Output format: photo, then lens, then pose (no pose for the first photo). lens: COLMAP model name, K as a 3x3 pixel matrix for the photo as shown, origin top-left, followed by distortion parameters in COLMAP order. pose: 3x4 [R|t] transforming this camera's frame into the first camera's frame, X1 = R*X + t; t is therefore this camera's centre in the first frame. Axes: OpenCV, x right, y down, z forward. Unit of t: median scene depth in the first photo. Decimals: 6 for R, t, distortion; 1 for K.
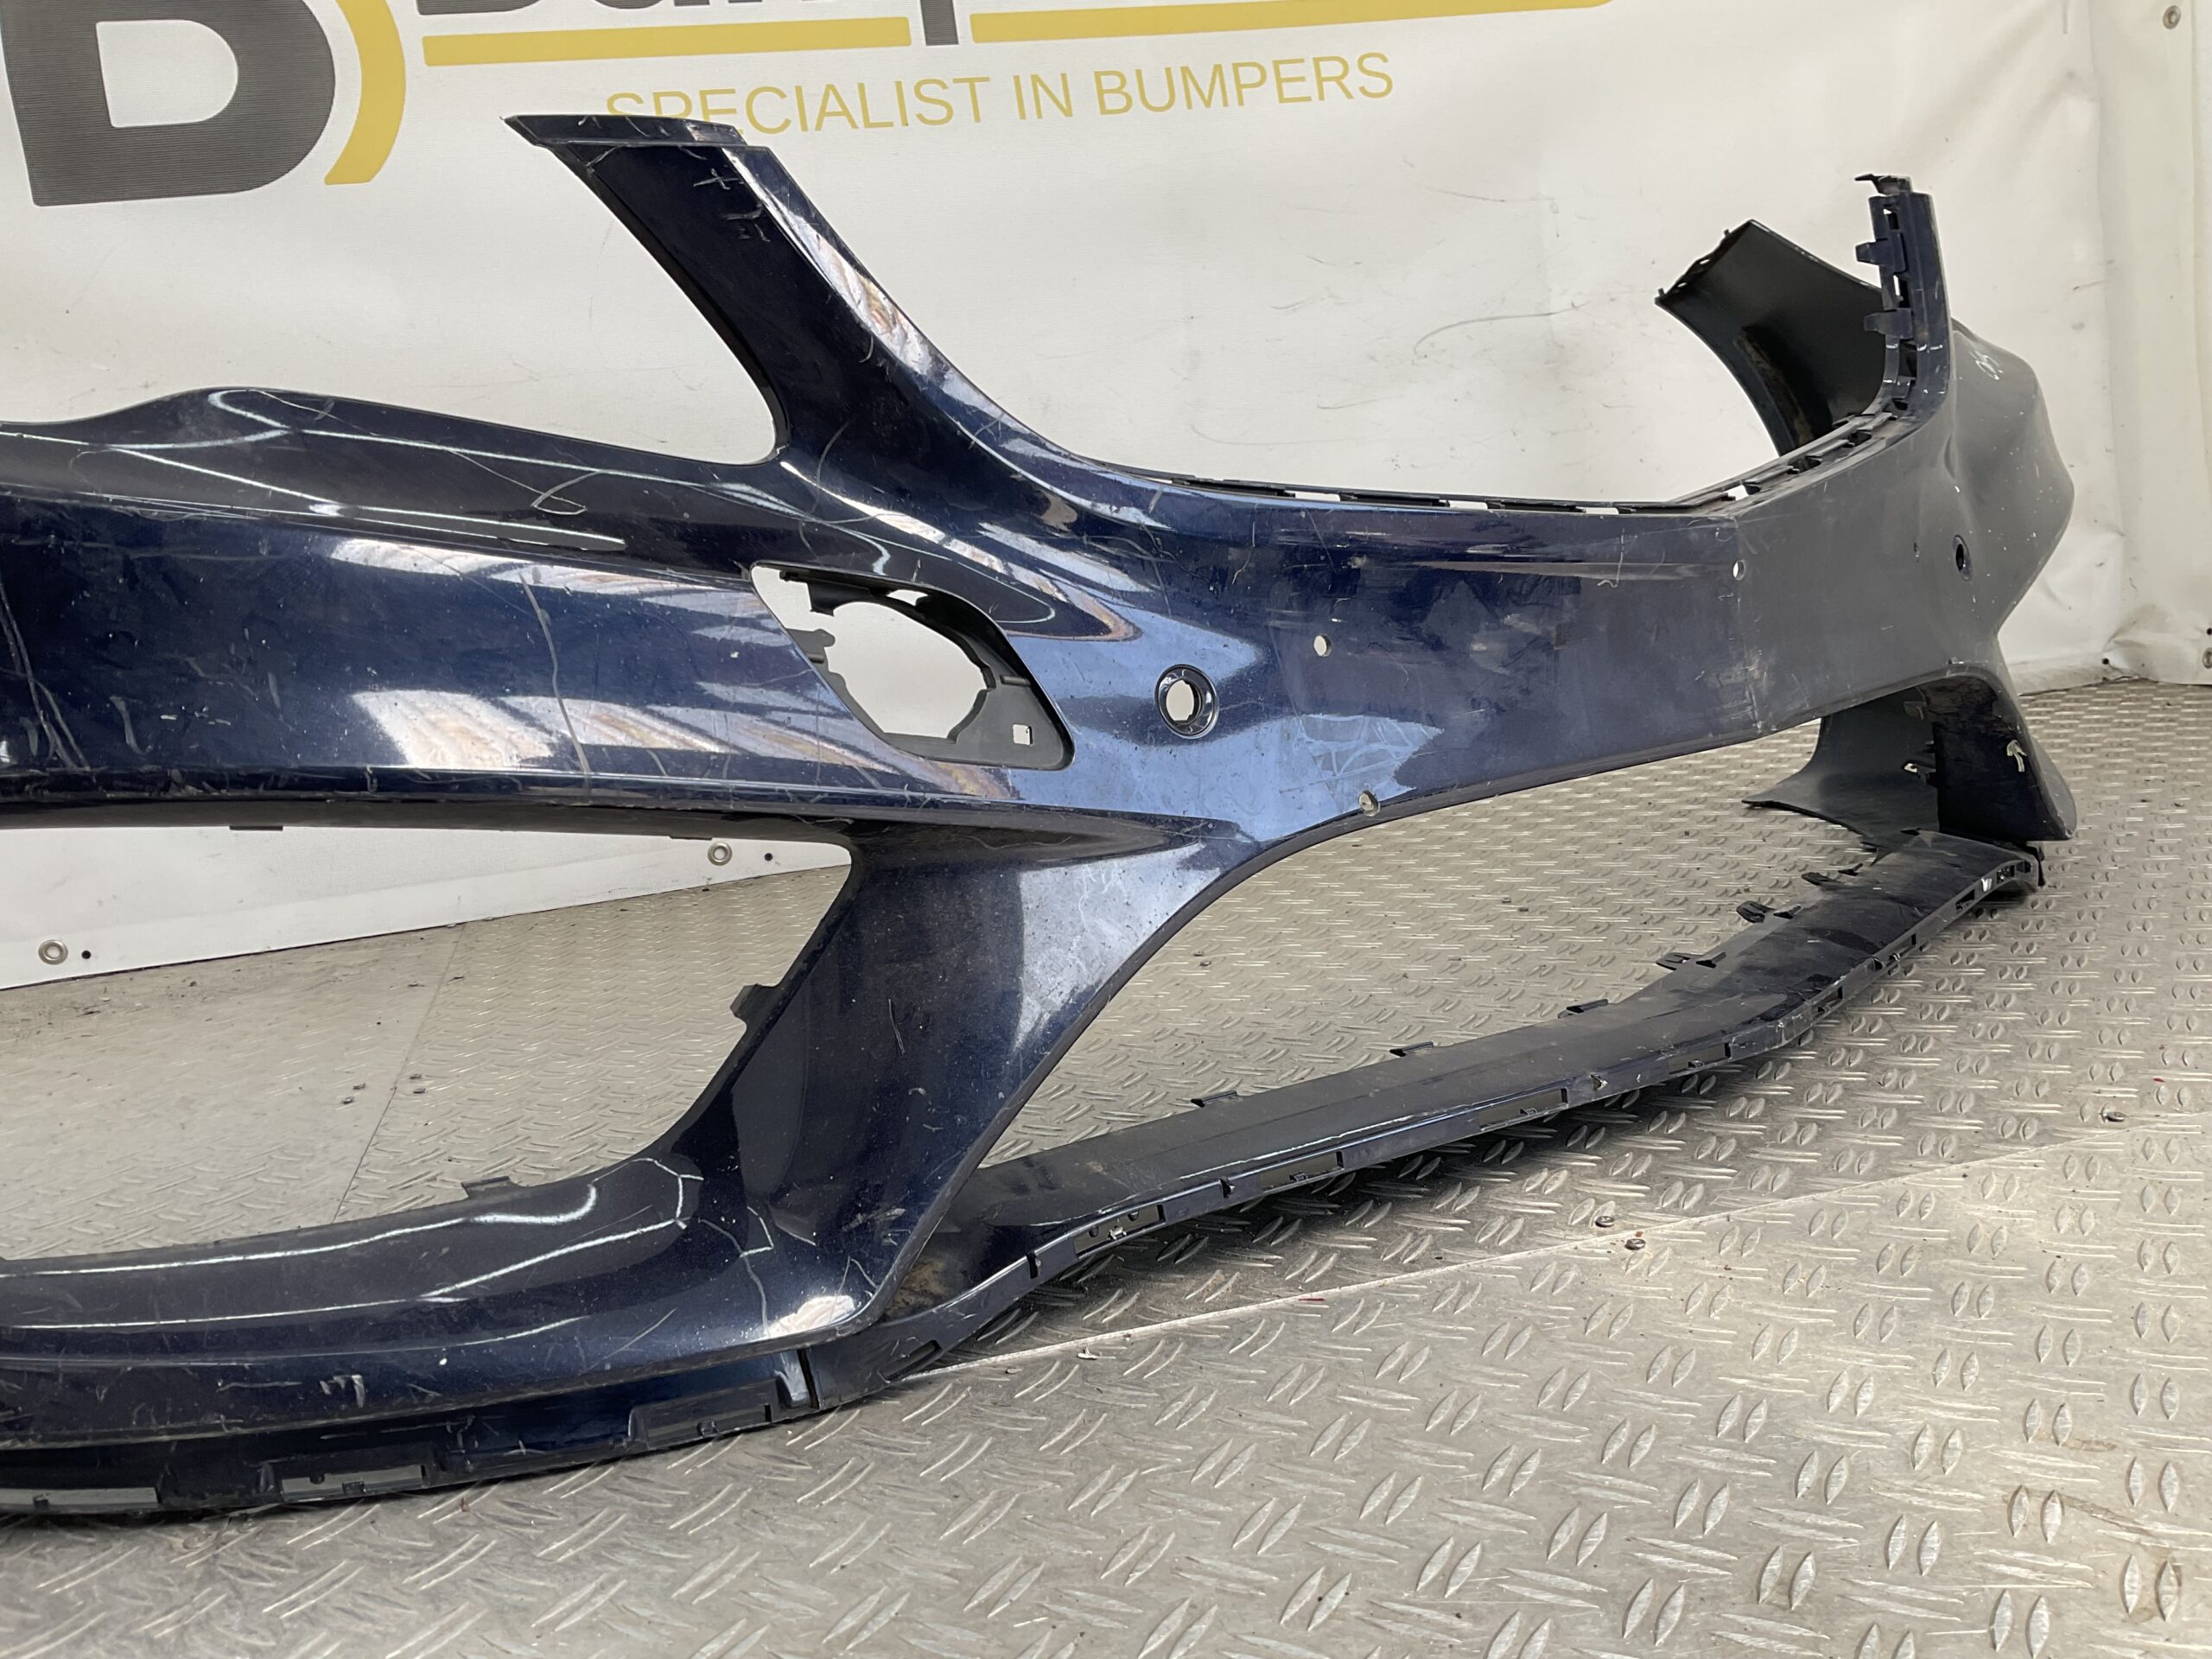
lens RADIAL K [[1827.9, 0, 1105.2], [0, 1827.9, 829.0], [0, 0, 1]] dist [0.084783, -0.156244]
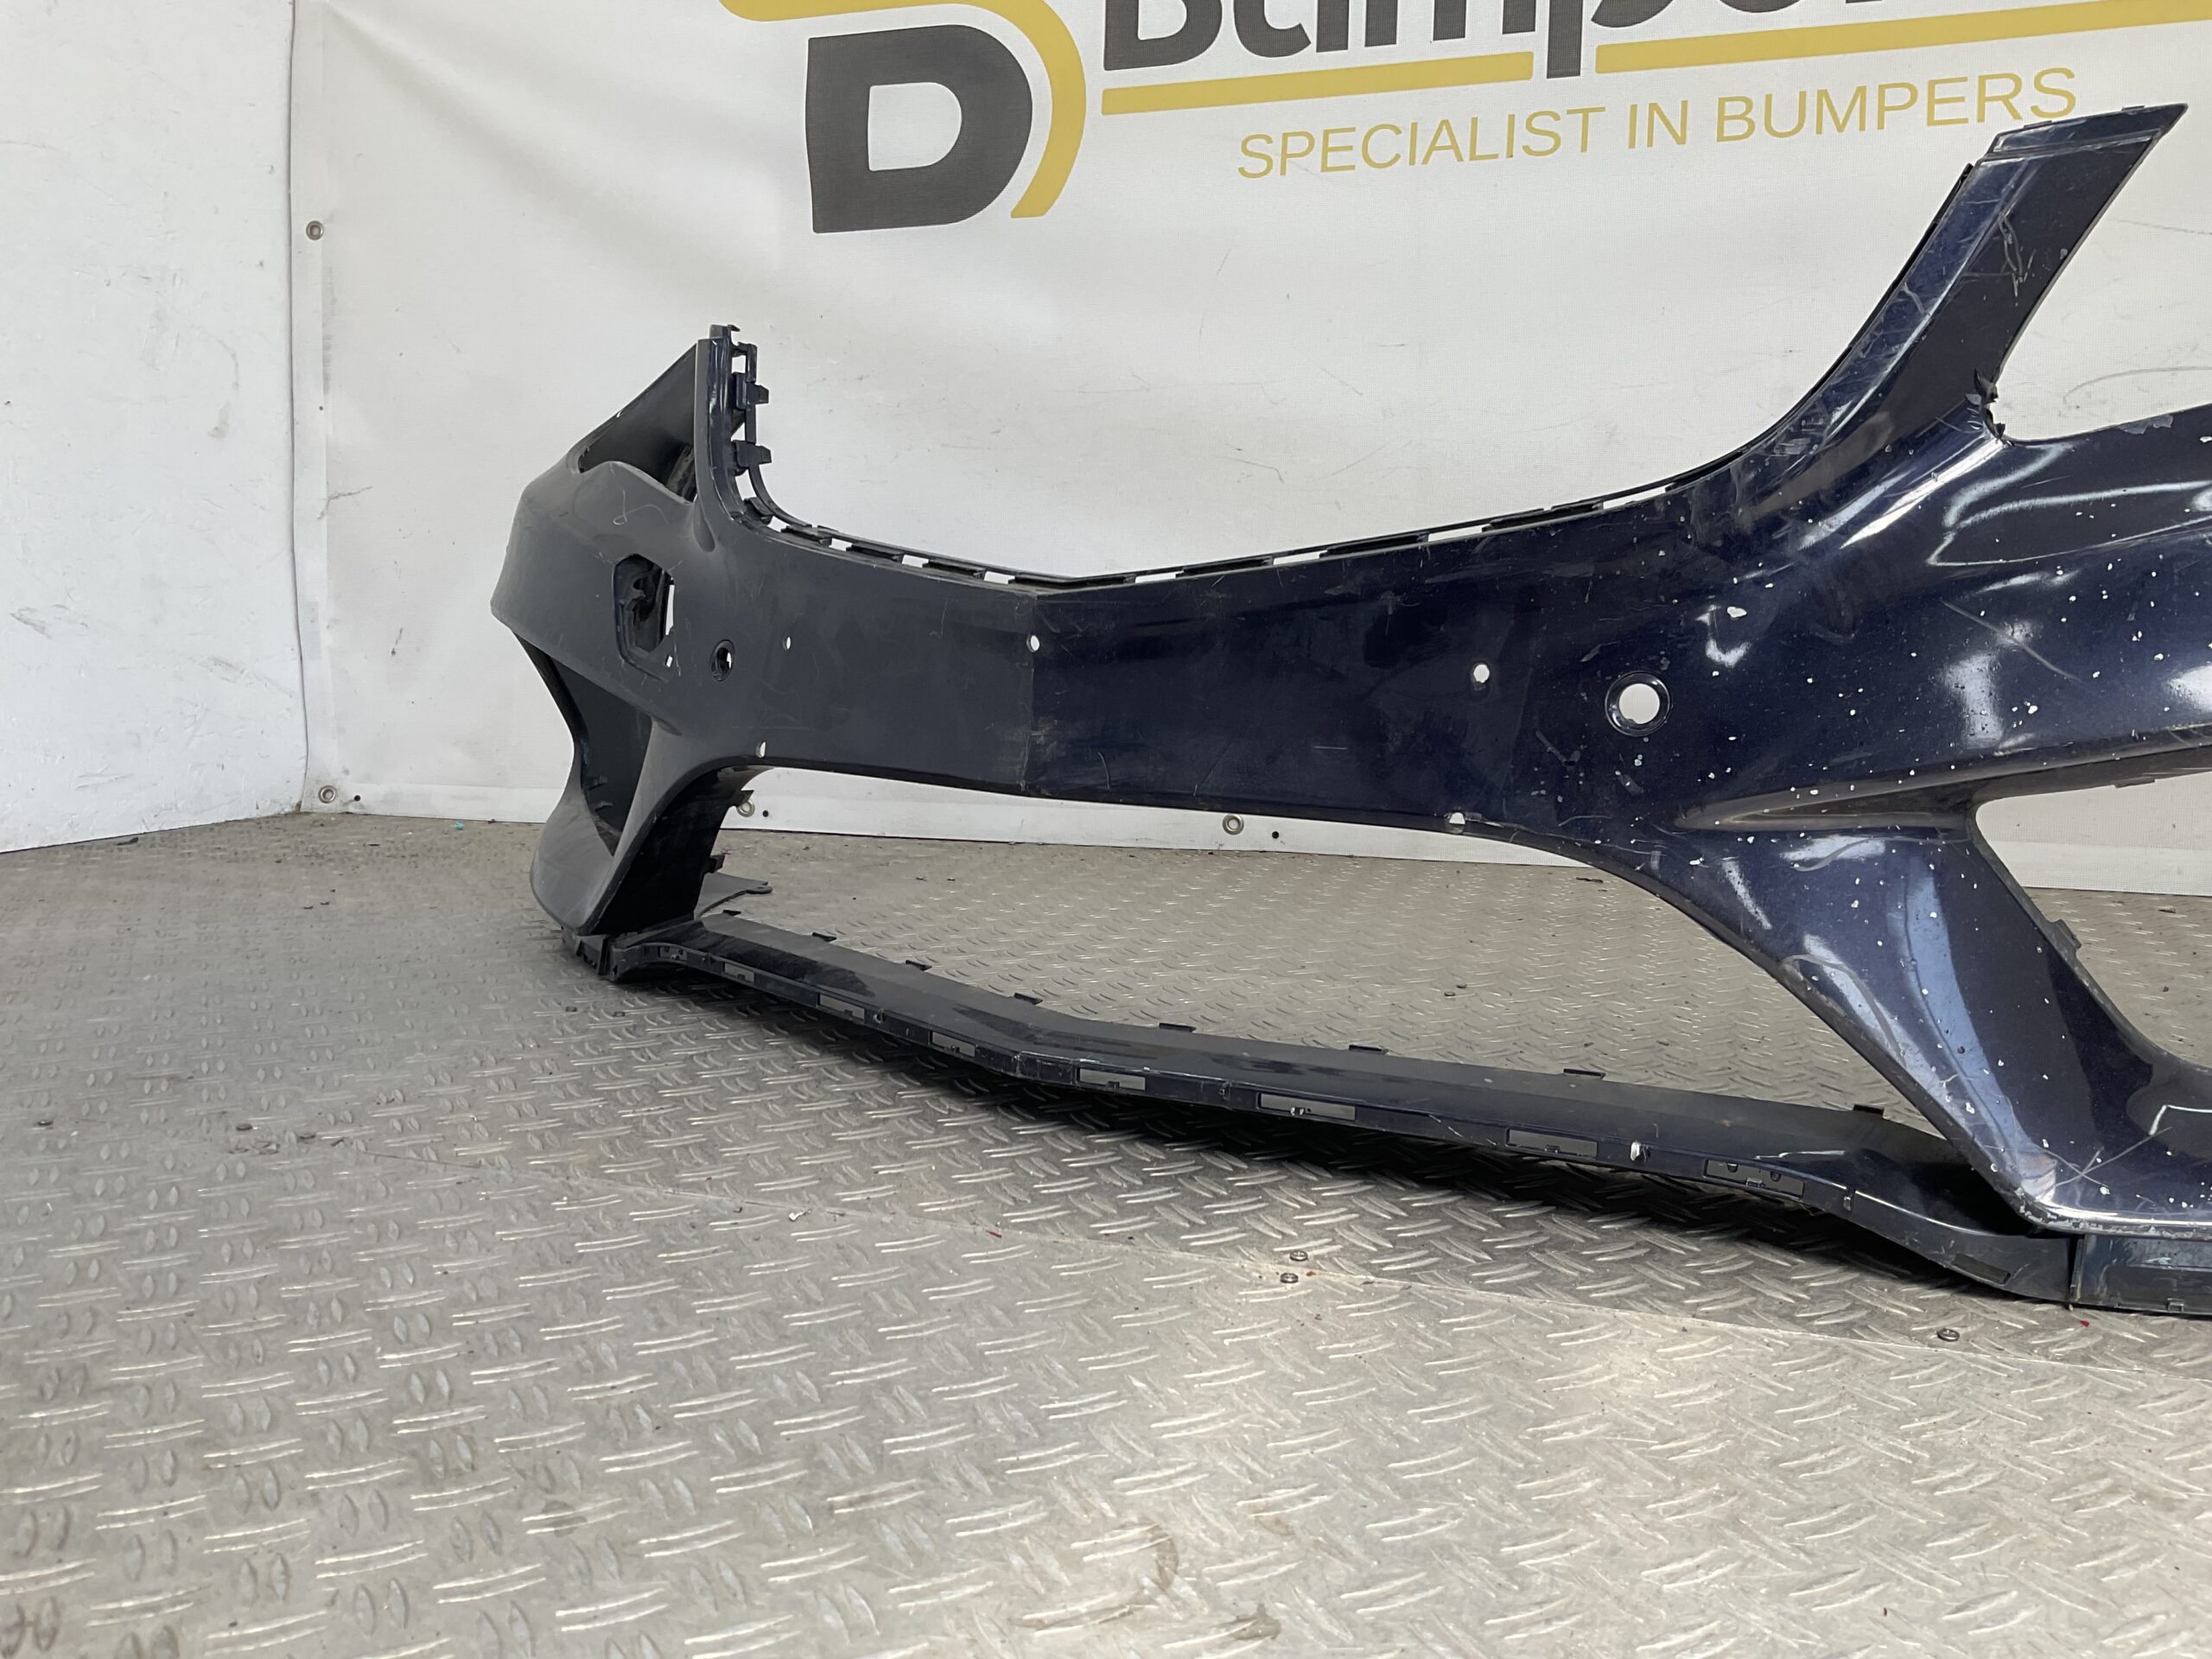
lens RADIAL K [[1827.9, 0, 1106.5], [0, 1827.9, 822.7], [0, 0, 1]] dist [0.084783, -0.156244]
pose [[0.840413, 0.170979, -0.514269, 0.565384], [-0.172779, 0.983942, 0.044778, -0.045195], [0.513667, 0.051223, 0.856459, 0.042048]]
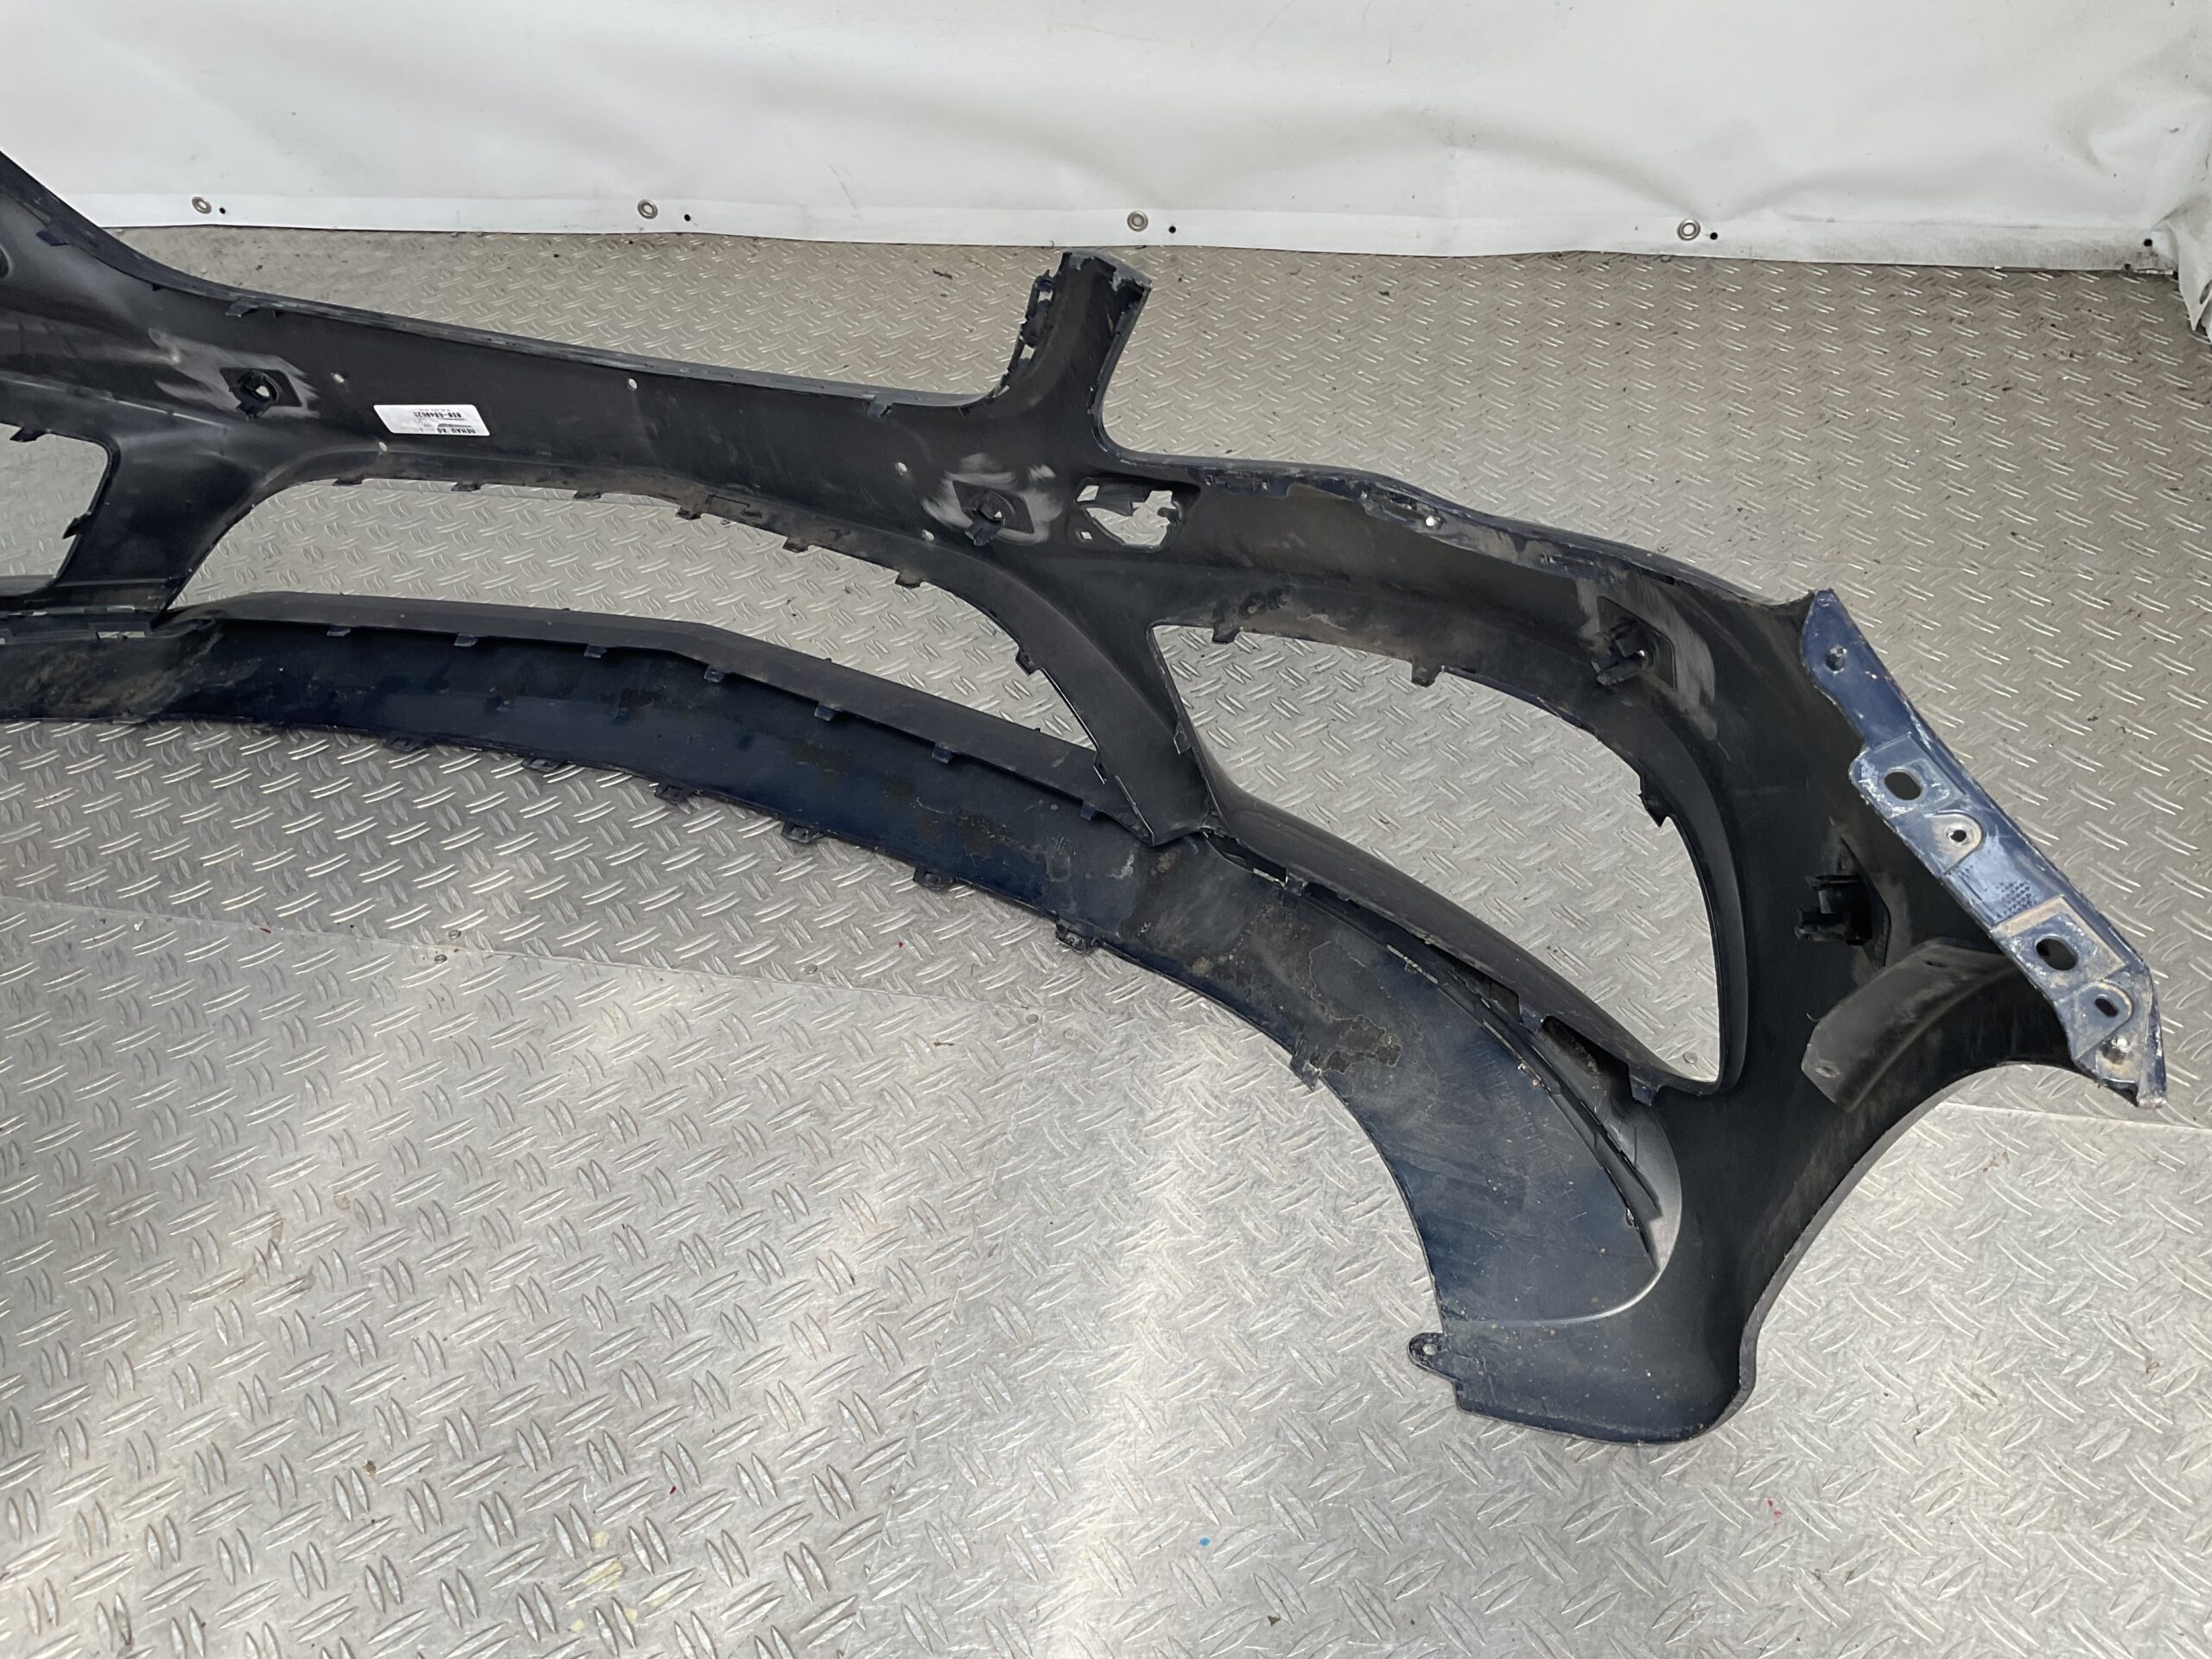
lens RADIAL K [[1827.9, 0, 1114.1], [0, 1827.9, 843.7], [0, 0, 1]] dist [0.084783, -0.156244]
pose [[0.900326, 0.319782, -0.295217, 1.063789], [-0.099977, 0.812146, 0.574824, -0.722580], [0.423578, -0.488014, 0.763167, 0.029609]]
